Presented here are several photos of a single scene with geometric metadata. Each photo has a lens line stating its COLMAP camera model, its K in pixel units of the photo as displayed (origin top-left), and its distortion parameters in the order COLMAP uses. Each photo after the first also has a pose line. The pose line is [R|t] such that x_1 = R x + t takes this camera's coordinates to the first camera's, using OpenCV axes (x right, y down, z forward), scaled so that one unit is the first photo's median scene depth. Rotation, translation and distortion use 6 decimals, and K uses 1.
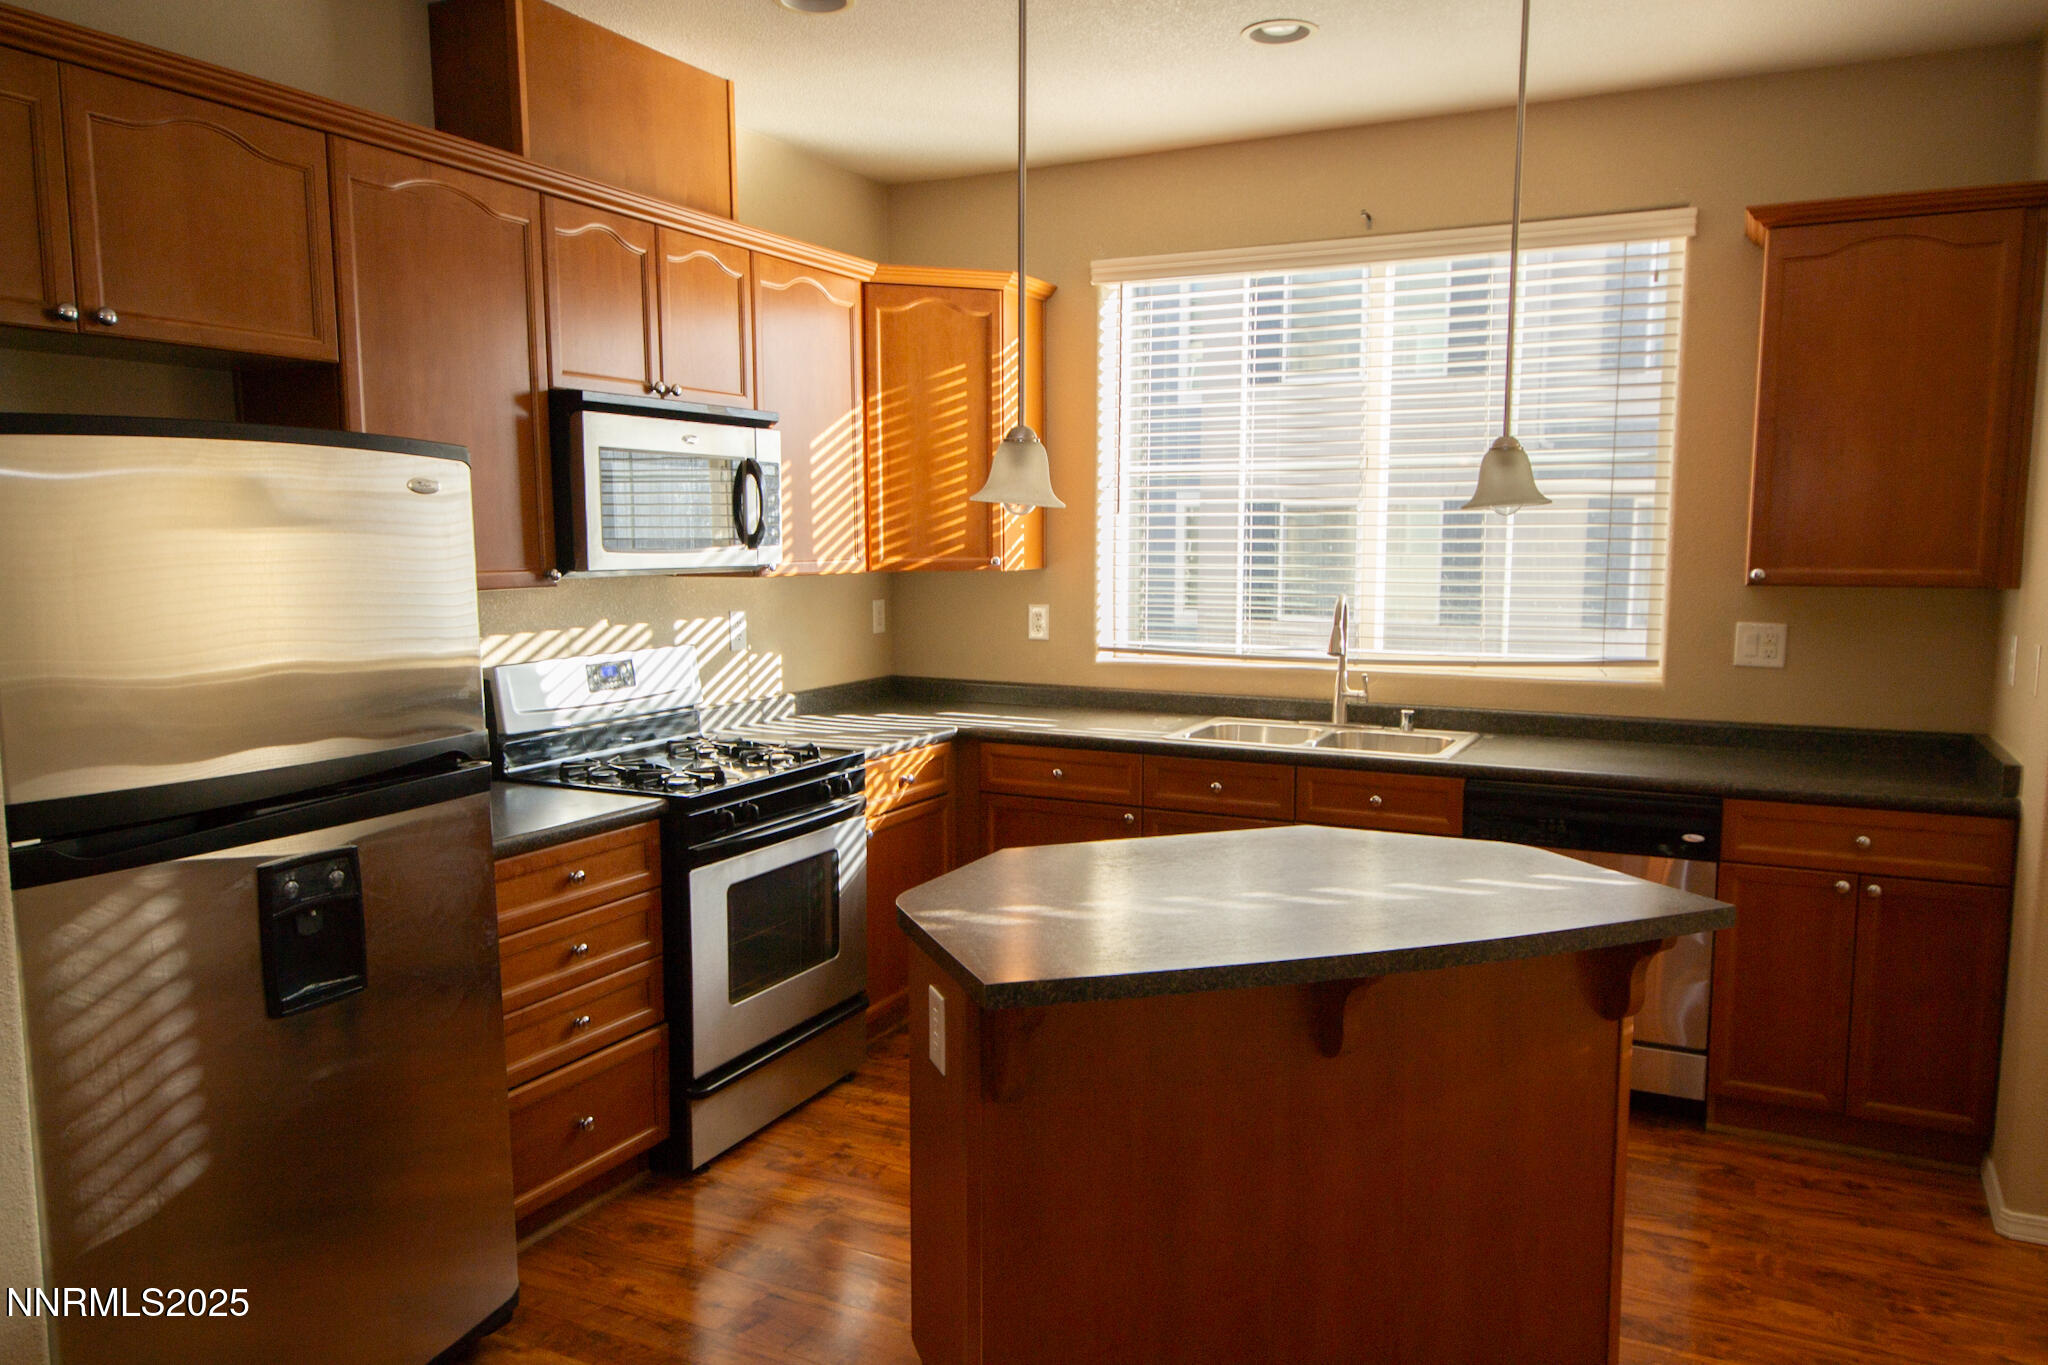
lens RADIAL K [[1482.9, 0, 1027.6], [0, 1482.9, 685.7], [0, 0, 1]] dist [0.041867, 0.006660]
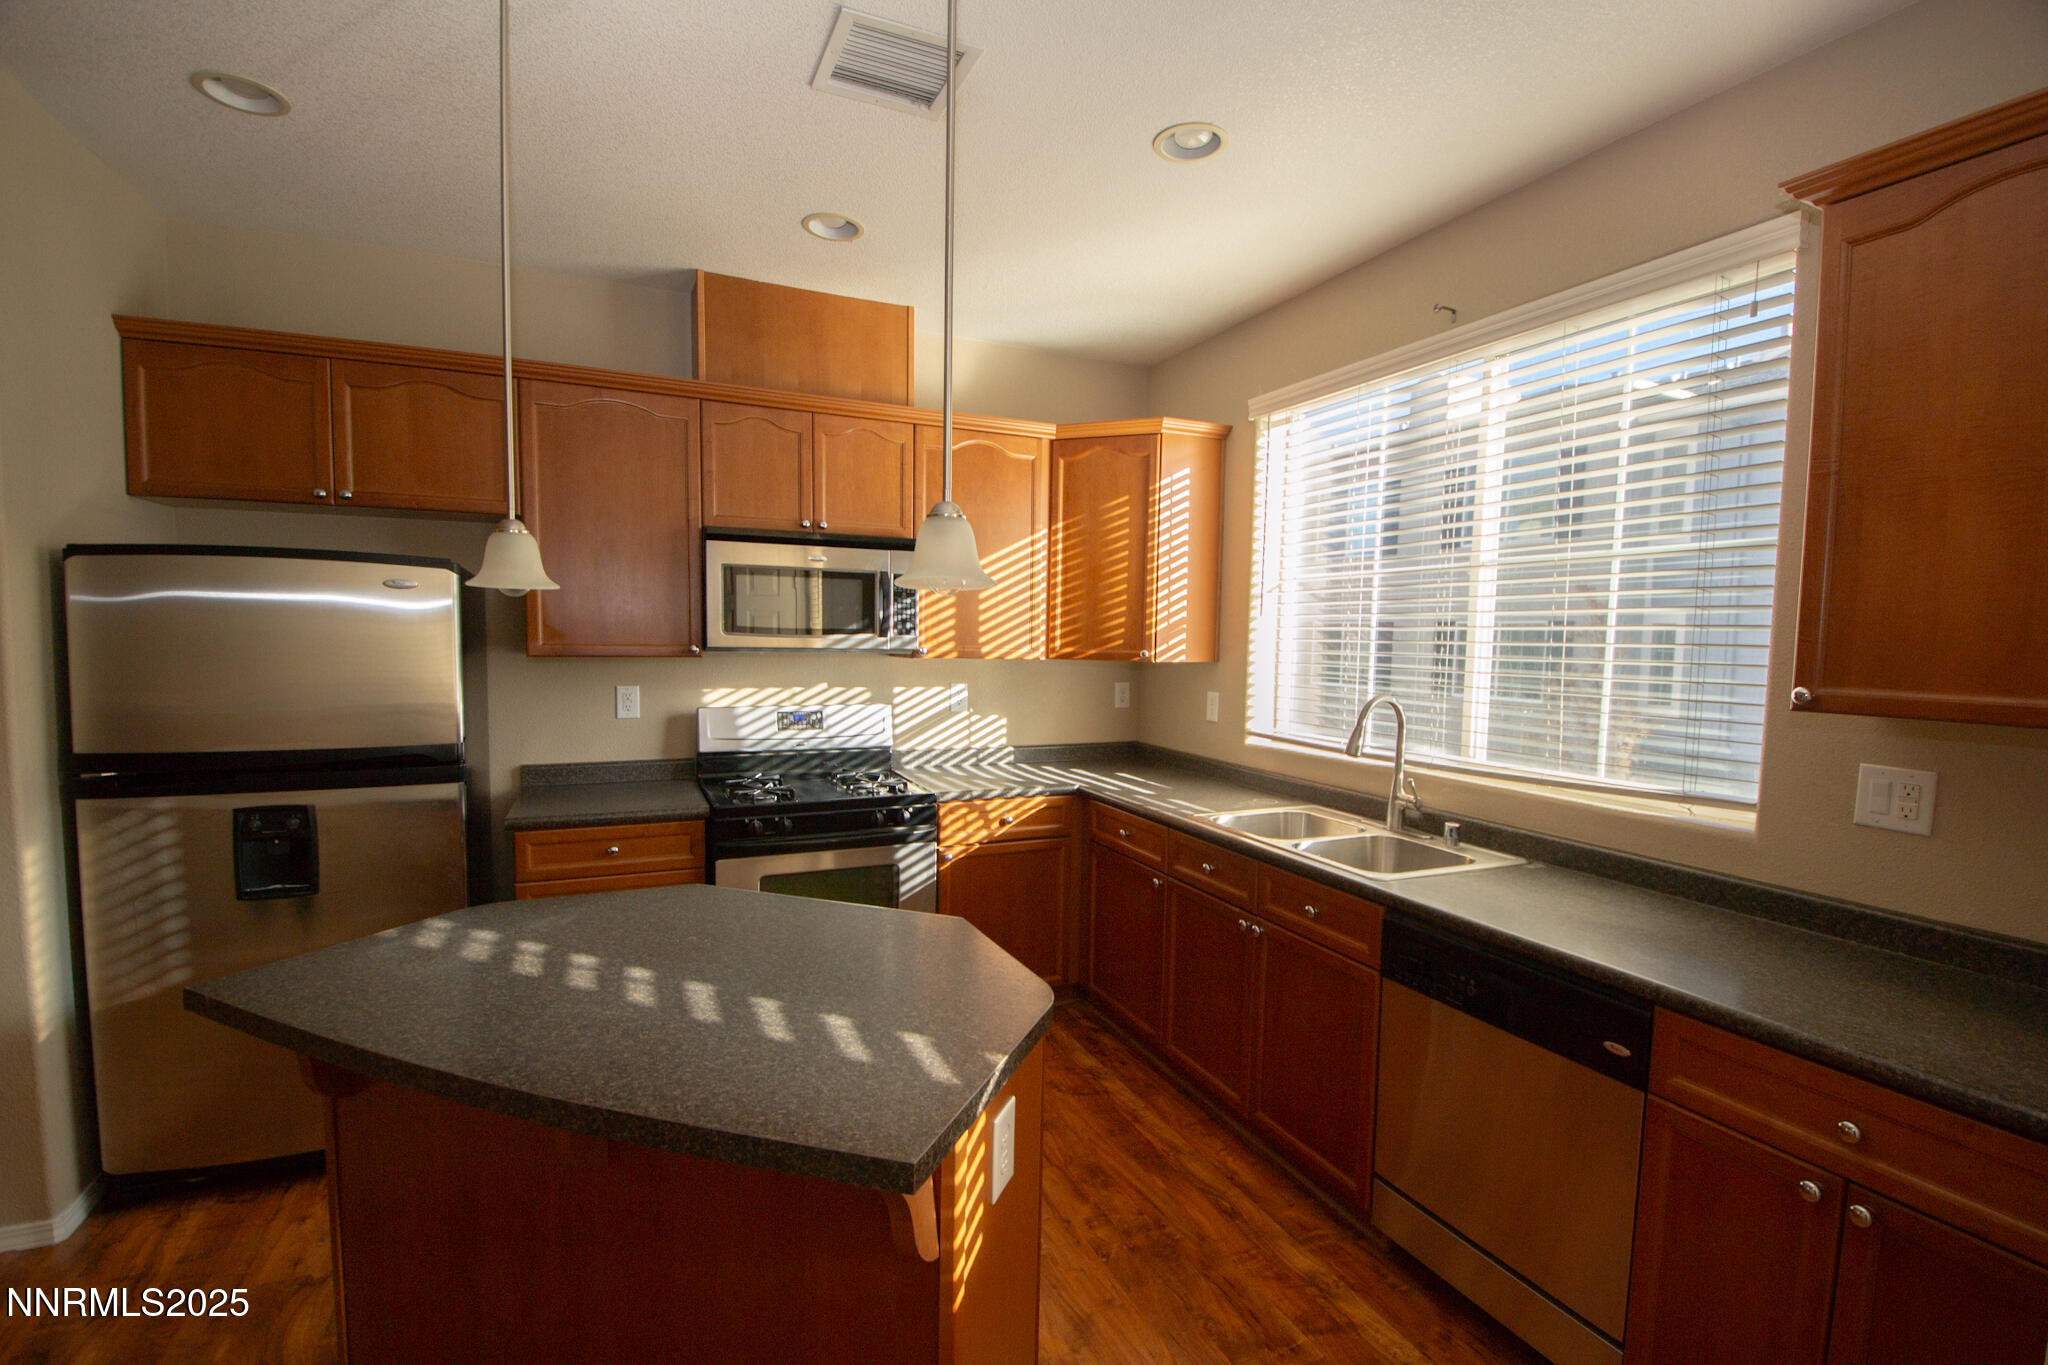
lens RADIAL K [[916.3, 0, 1019.4], [0, 916.3, 697.7], [0, 0, 1]] dist [-0.000820, -0.001568]
pose [[0.773266, 0.057471, -0.631472, 0.399250], [-0.085026, 0.996288, -0.013445, -0.030621], [0.628355, 0.064088, 0.775282, 0.372296]]
